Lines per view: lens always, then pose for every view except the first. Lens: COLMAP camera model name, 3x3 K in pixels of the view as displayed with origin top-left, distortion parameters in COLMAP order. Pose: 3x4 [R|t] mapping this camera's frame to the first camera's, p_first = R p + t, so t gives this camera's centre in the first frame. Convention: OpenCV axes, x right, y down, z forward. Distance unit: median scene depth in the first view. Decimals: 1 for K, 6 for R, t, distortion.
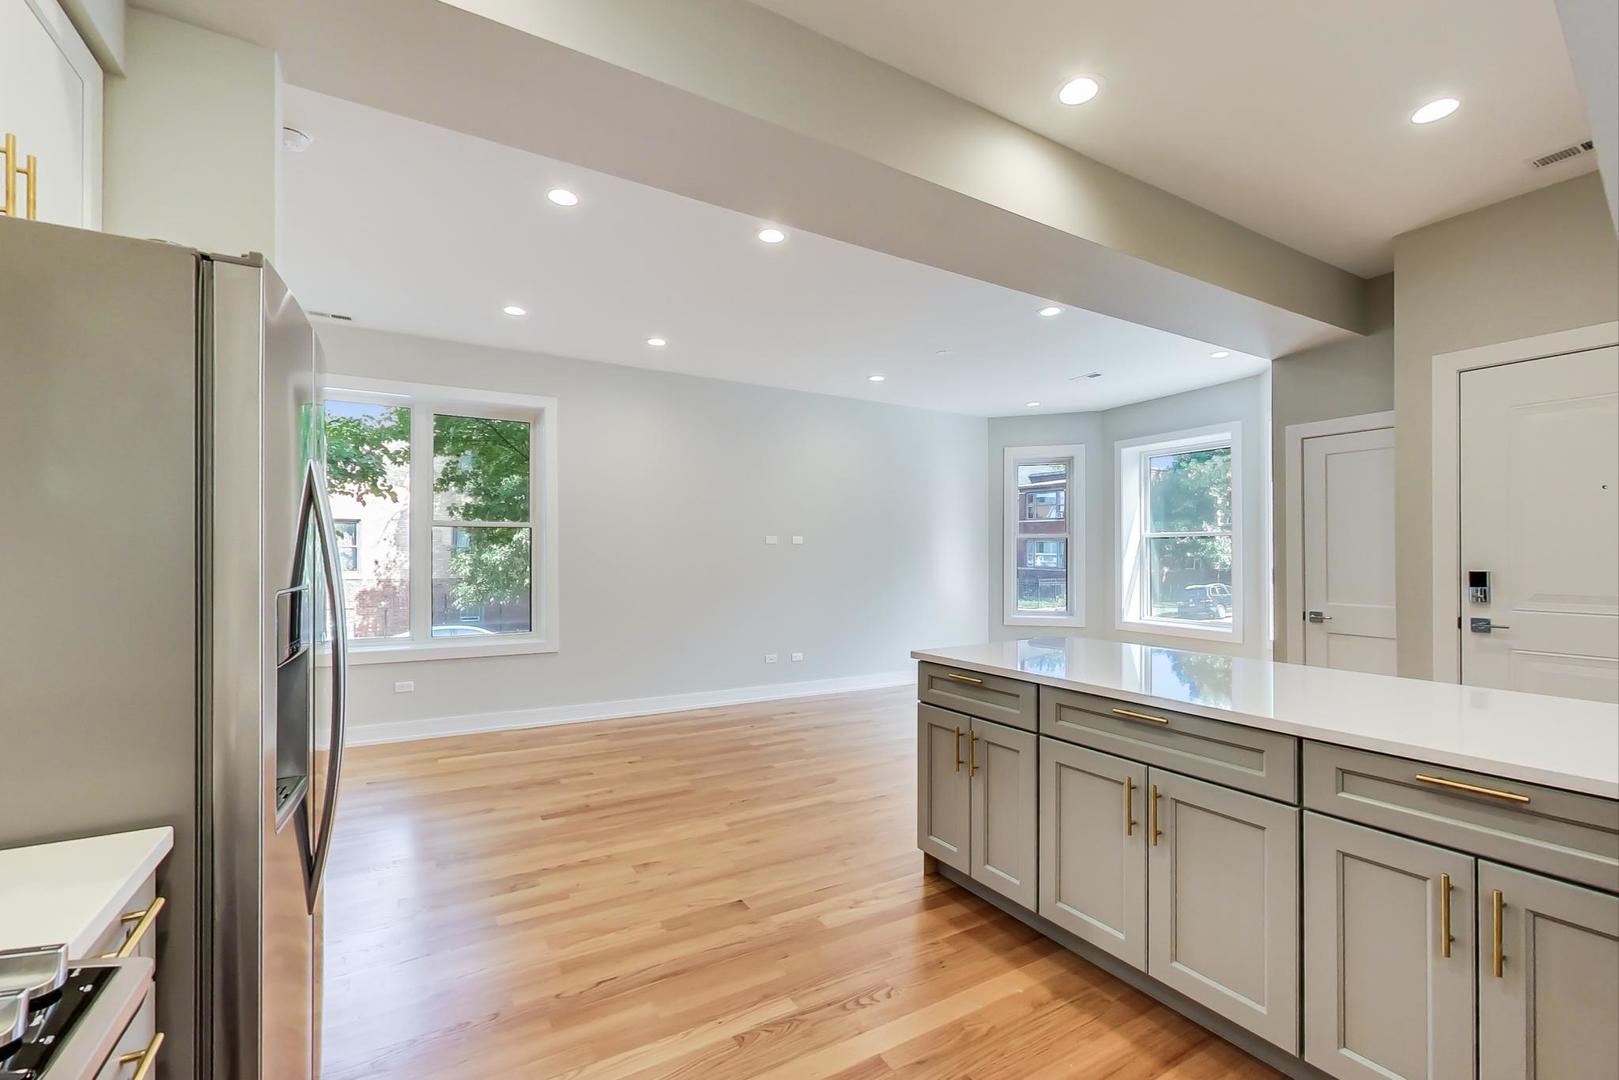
lens RADIAL K [[692.4, 0, 809.5], [0, 692.4, 540.0], [0, 0, 1]] dist [-0.001635, -0.000090]
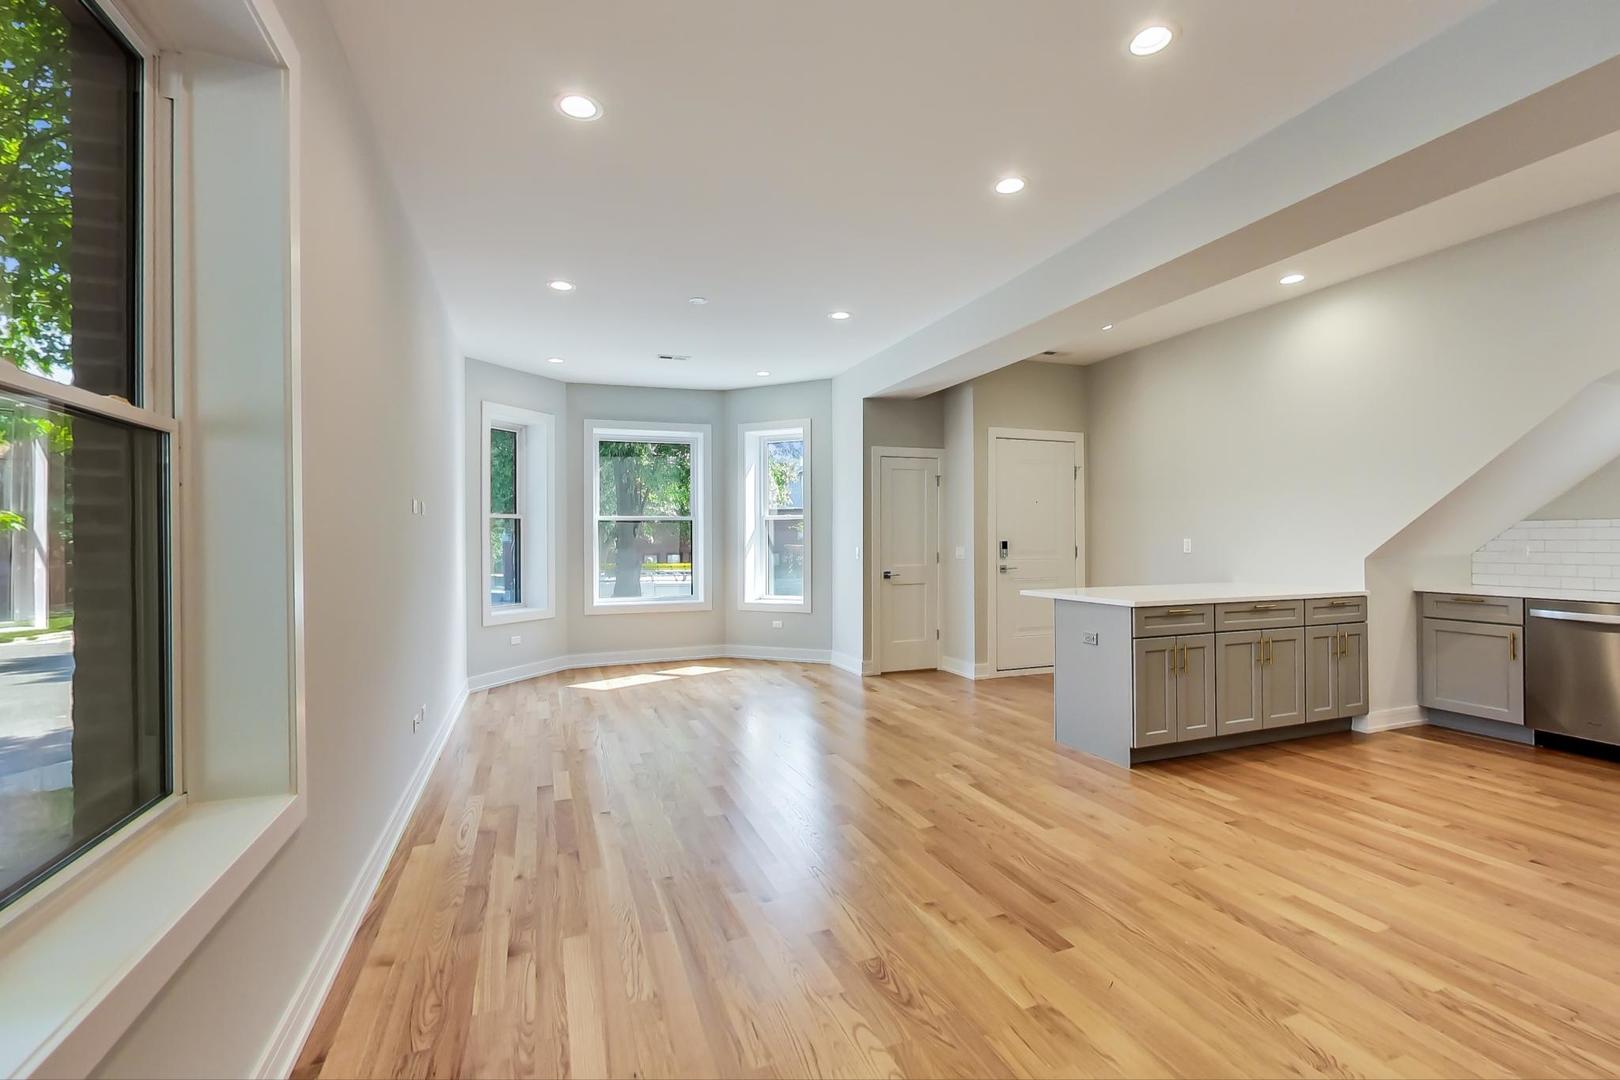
lens RADIAL K [[721.4, 0, 807.7], [0, 721.4, 535.0], [0, 0, 1]] dist [0.000002, 0.000166]
pose [[0.168814, 0.004211, 0.985639, -1.187357], [-0.012192, 0.999923, -0.002184, 0.040223], [-0.985573, -0.011648, 0.168852, 1.252265]]
